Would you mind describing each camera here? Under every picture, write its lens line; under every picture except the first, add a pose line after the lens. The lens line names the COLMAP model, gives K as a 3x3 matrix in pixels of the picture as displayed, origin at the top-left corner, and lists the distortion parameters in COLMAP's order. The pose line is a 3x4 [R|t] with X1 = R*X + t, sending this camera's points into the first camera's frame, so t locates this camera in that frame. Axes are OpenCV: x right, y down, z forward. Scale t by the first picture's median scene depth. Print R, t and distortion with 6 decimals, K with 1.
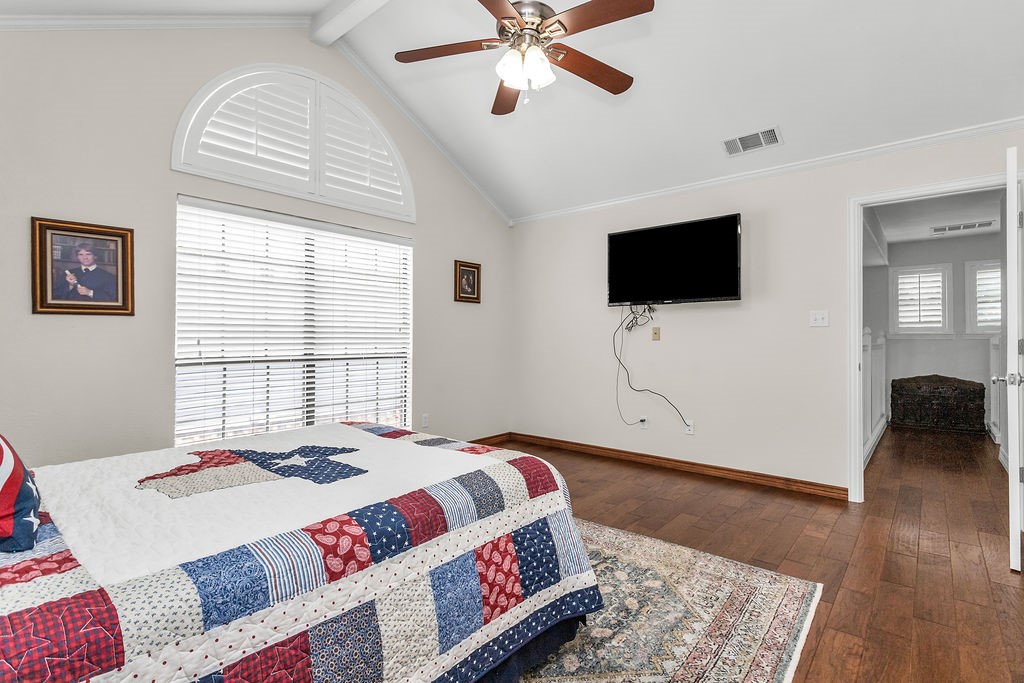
lens RADIAL K [[491.6, 0, 508.0], [0, 491.6, 340.1], [0, 0, 1]] dist [0.001986, 0.000514]
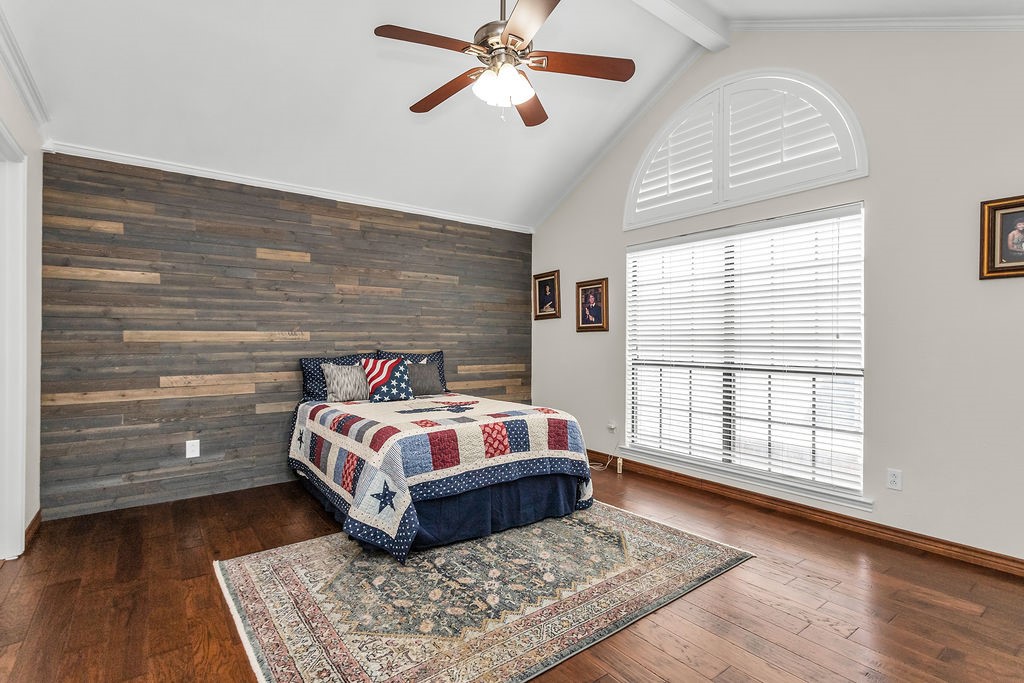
lens RADIAL K [[491.6, 0, 508.0], [0, 491.6, 340.1], [0, 0, 1]] dist [0.001986, 0.000514]
pose [[-0.220332, -0.009697, -0.975377, 0.683728], [-0.012570, 0.999896, -0.007101, -0.004320], [0.975344, 0.010696, -0.220431, 0.812120]]
